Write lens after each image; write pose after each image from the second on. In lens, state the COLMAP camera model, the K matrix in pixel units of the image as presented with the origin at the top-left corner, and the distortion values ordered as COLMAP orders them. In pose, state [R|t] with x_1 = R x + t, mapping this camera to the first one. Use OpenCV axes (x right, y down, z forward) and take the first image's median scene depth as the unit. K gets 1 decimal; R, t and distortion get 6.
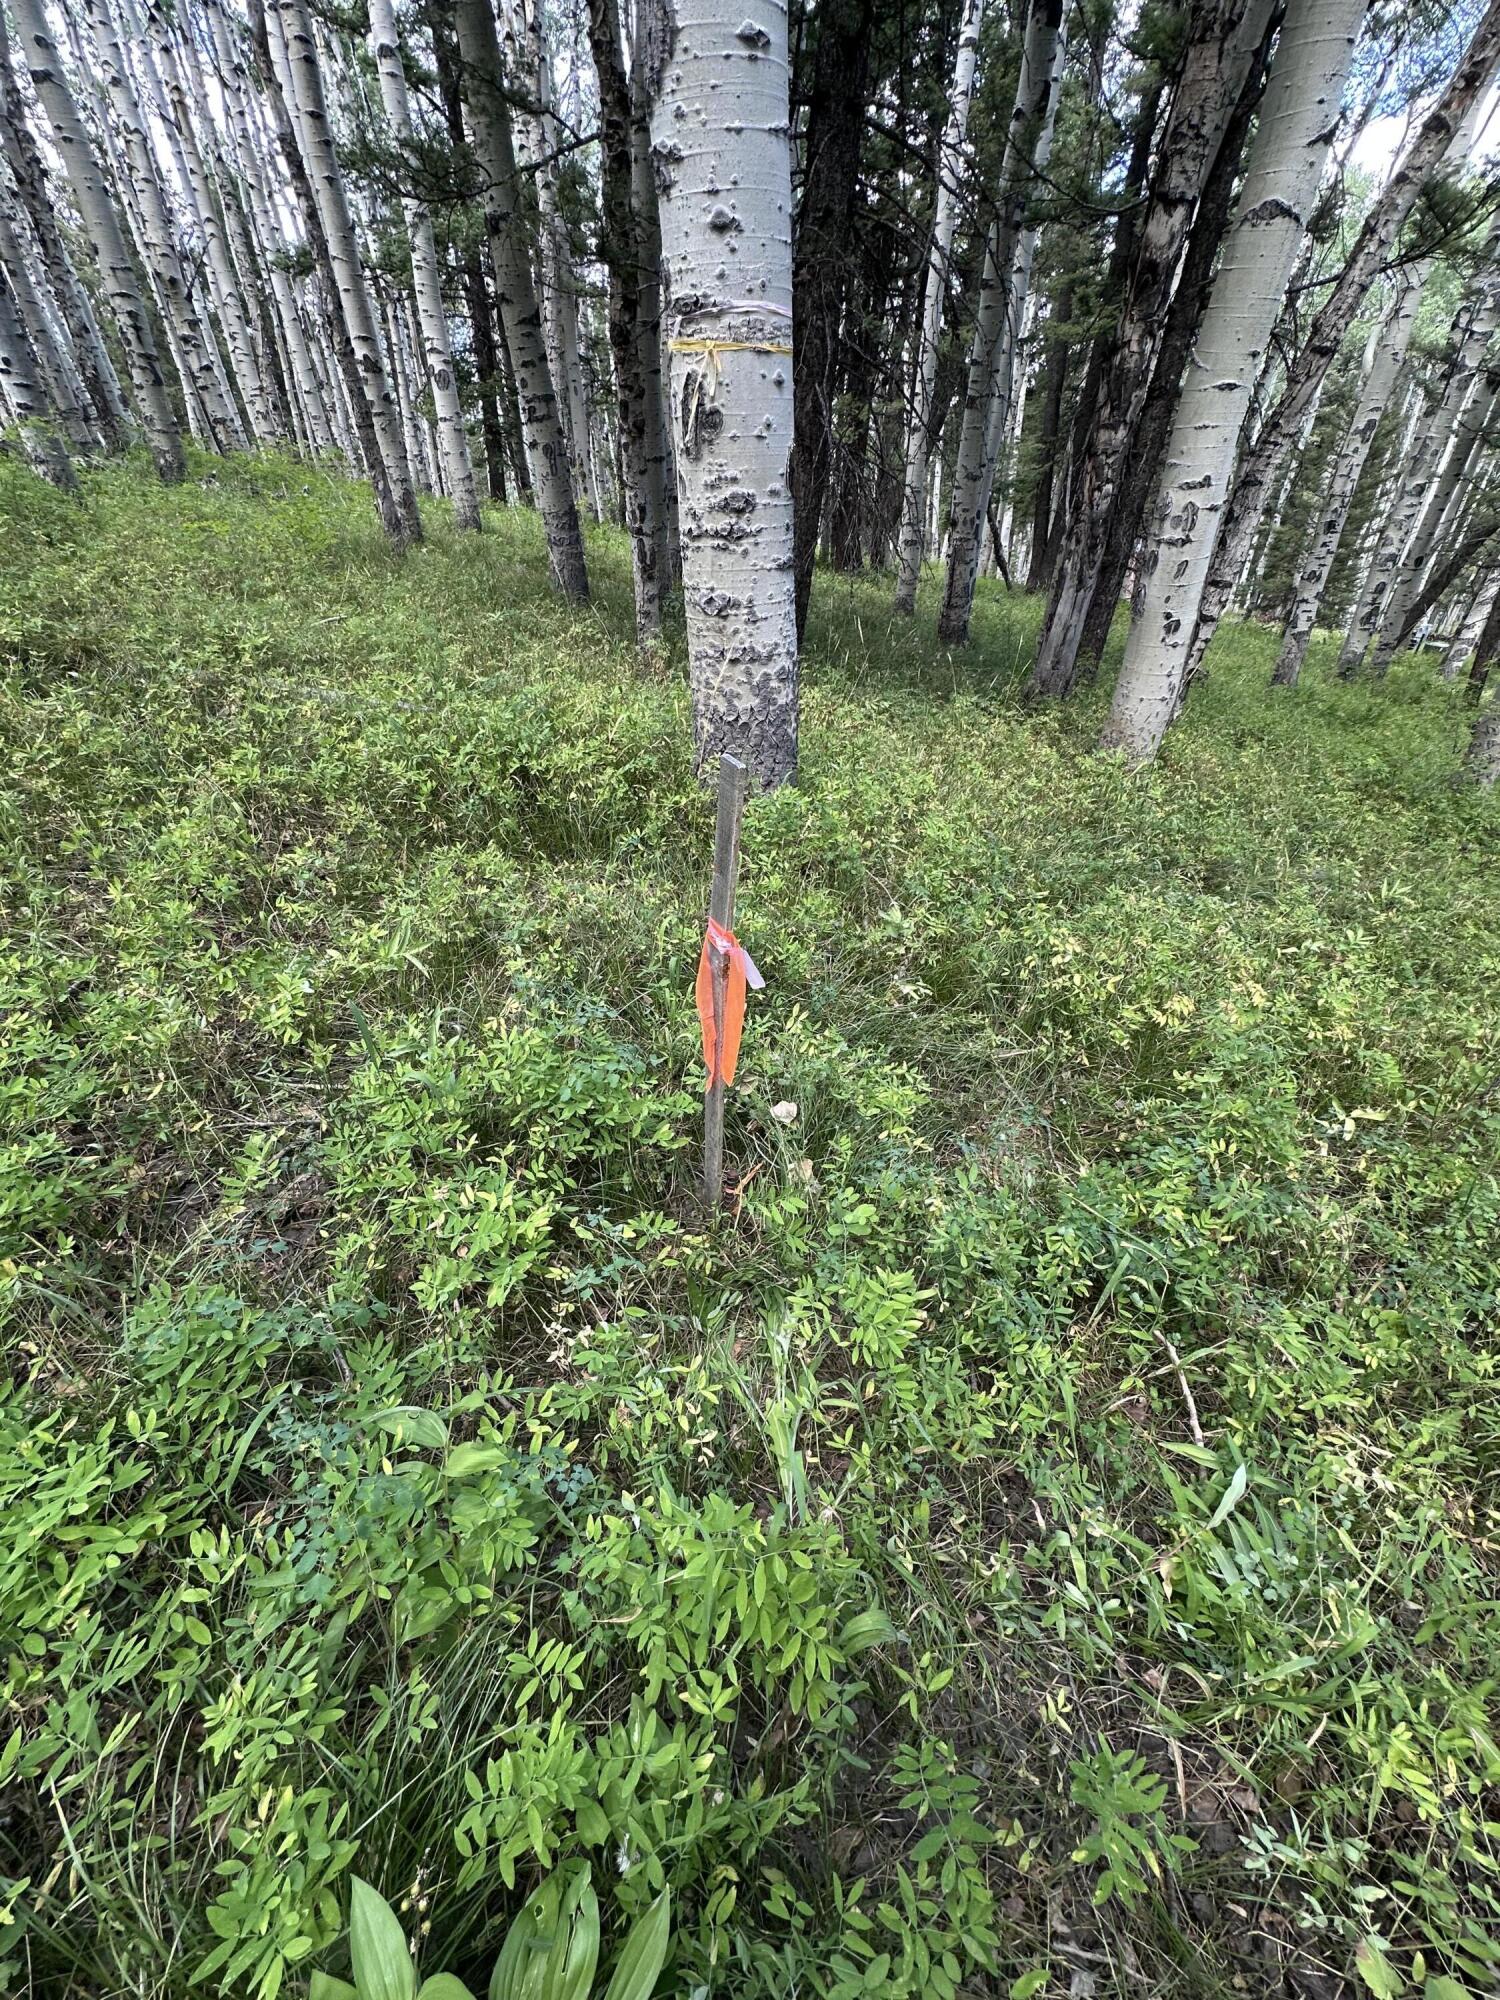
lens RADIAL K [[796.8, 0, 750.0], [0, 796.8, 1000.0], [0, 0, 1]] dist [-0.000213, 0.000734]
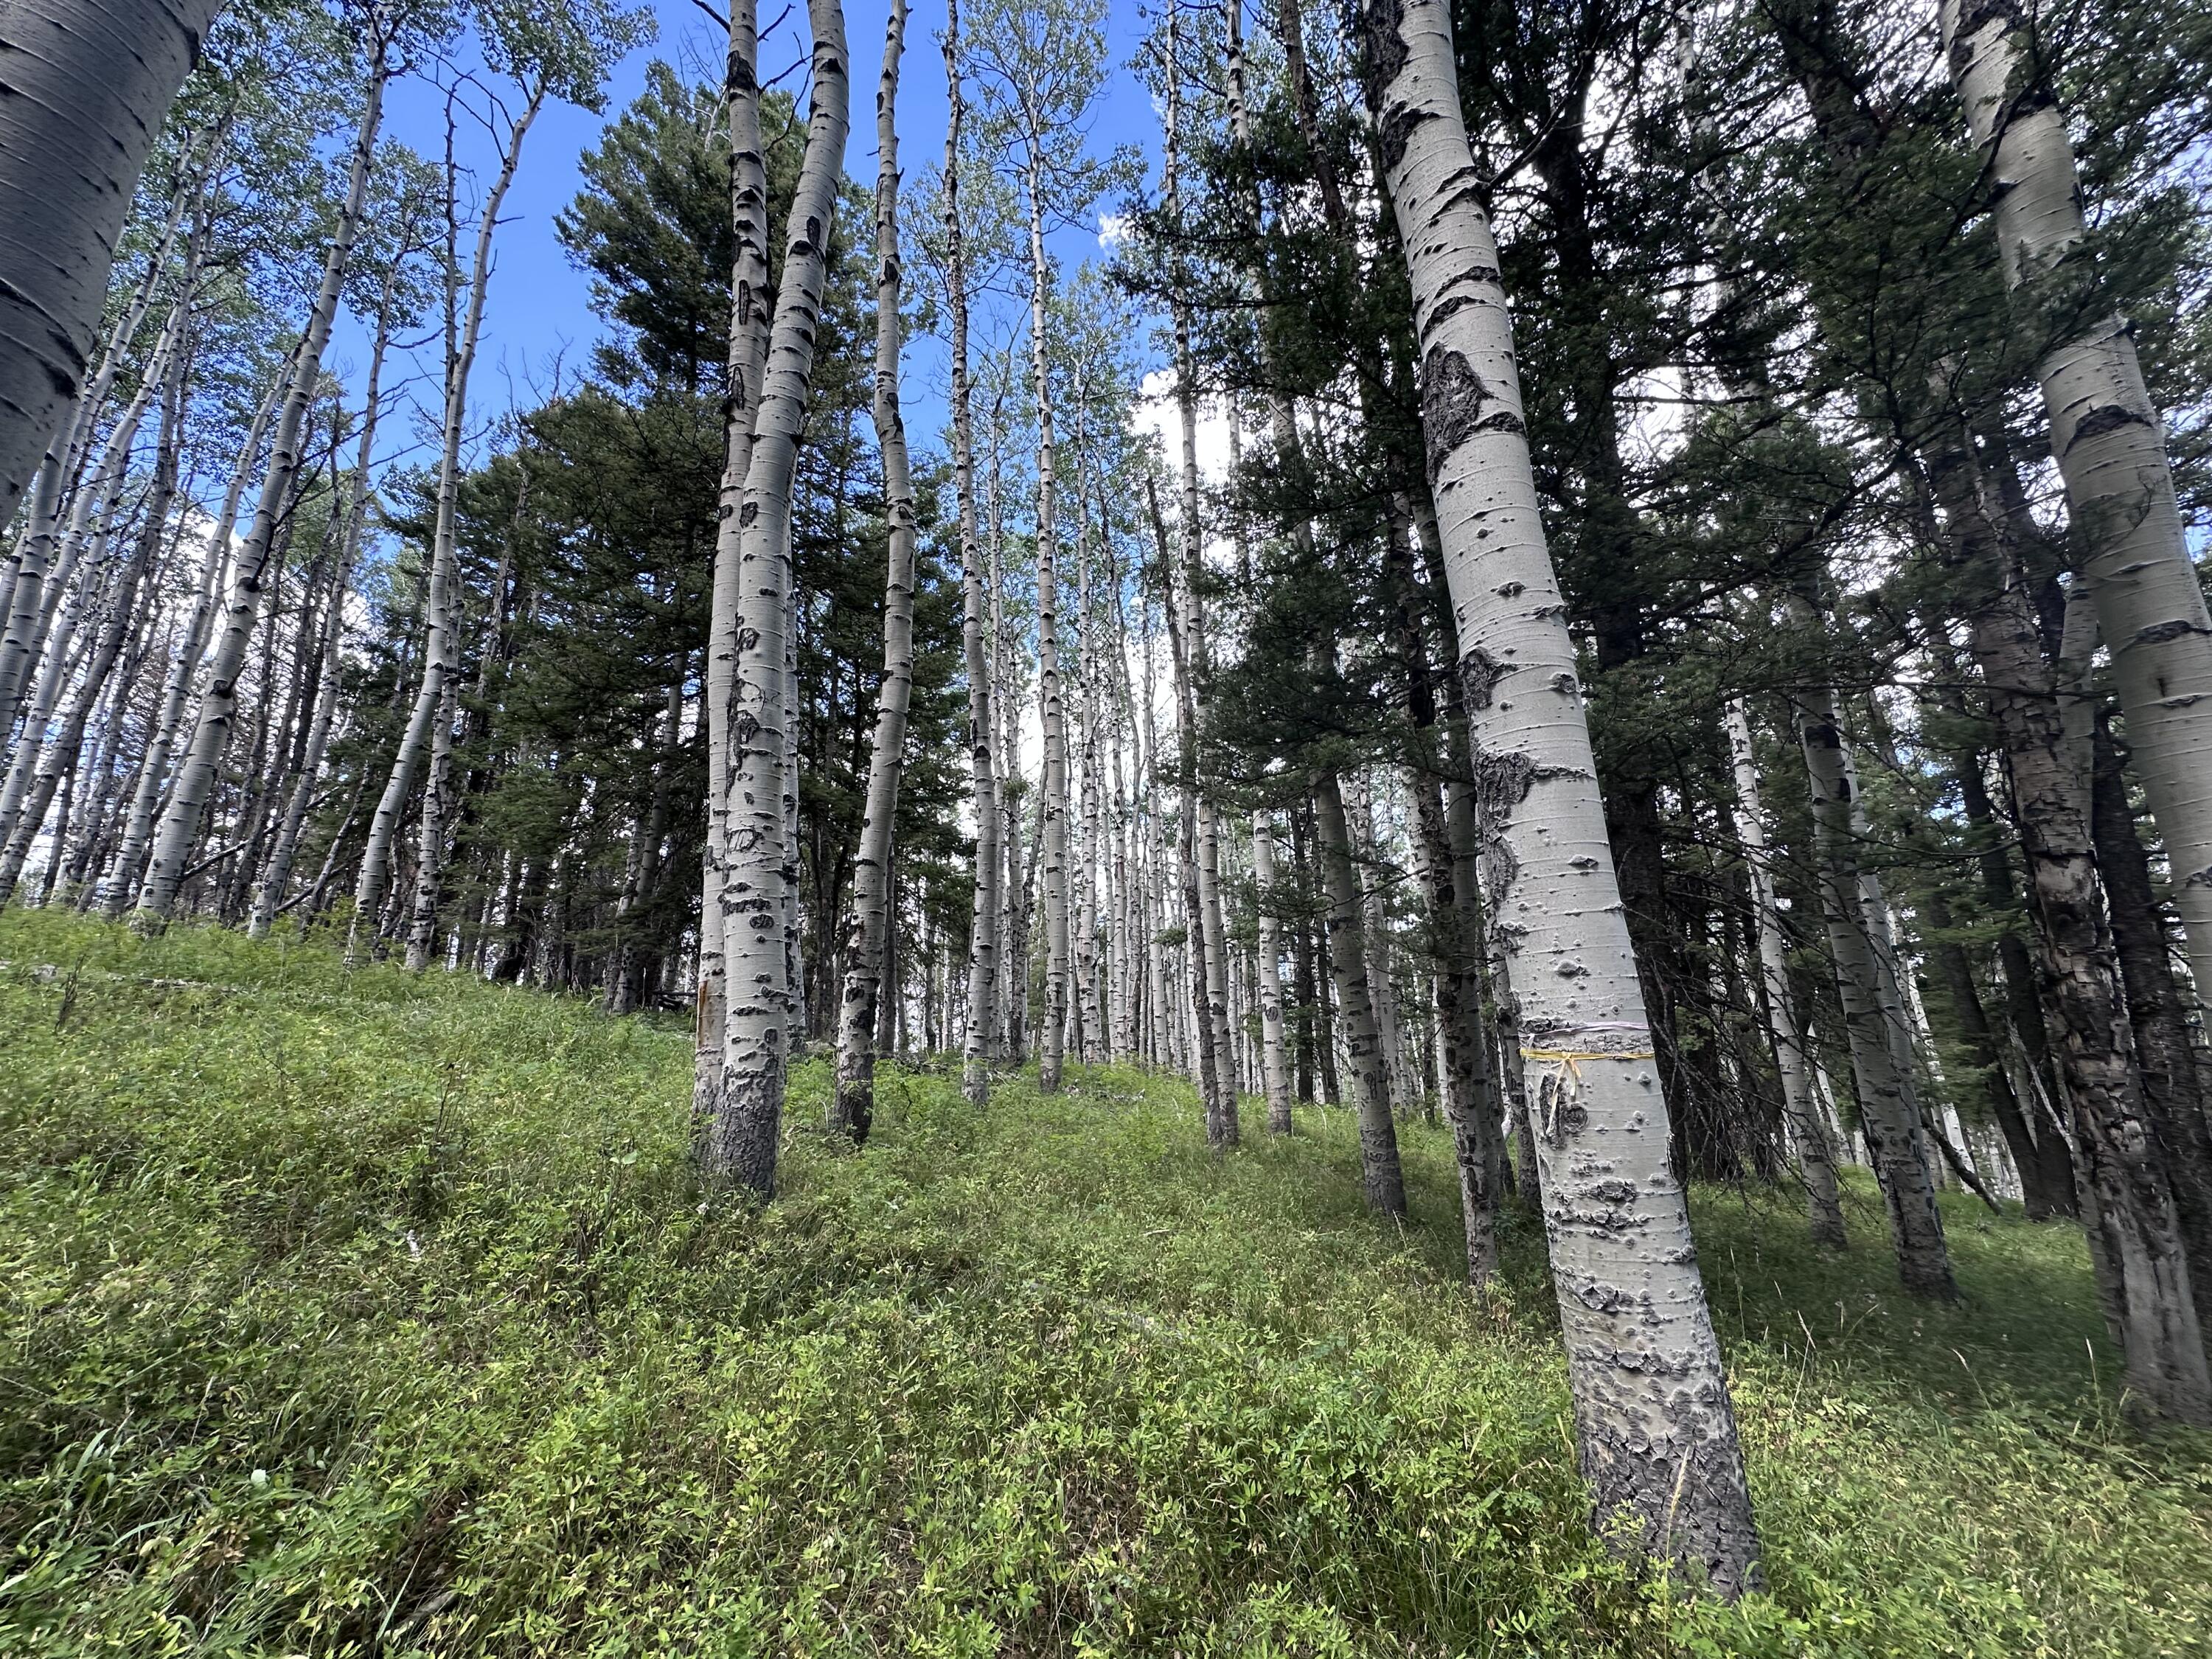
lens RADIAL K [[881.3, 0, 1106.0], [0, 881.3, 829.5], [0, 0, 1]] dist [-0.000213, 0.000734]
pose [[0.893013, -0.121011, -0.433456, -0.043350], [-0.242285, 0.682391, -0.689667, -0.055552], [0.379244, 0.720902, 0.580065, -0.110410]]
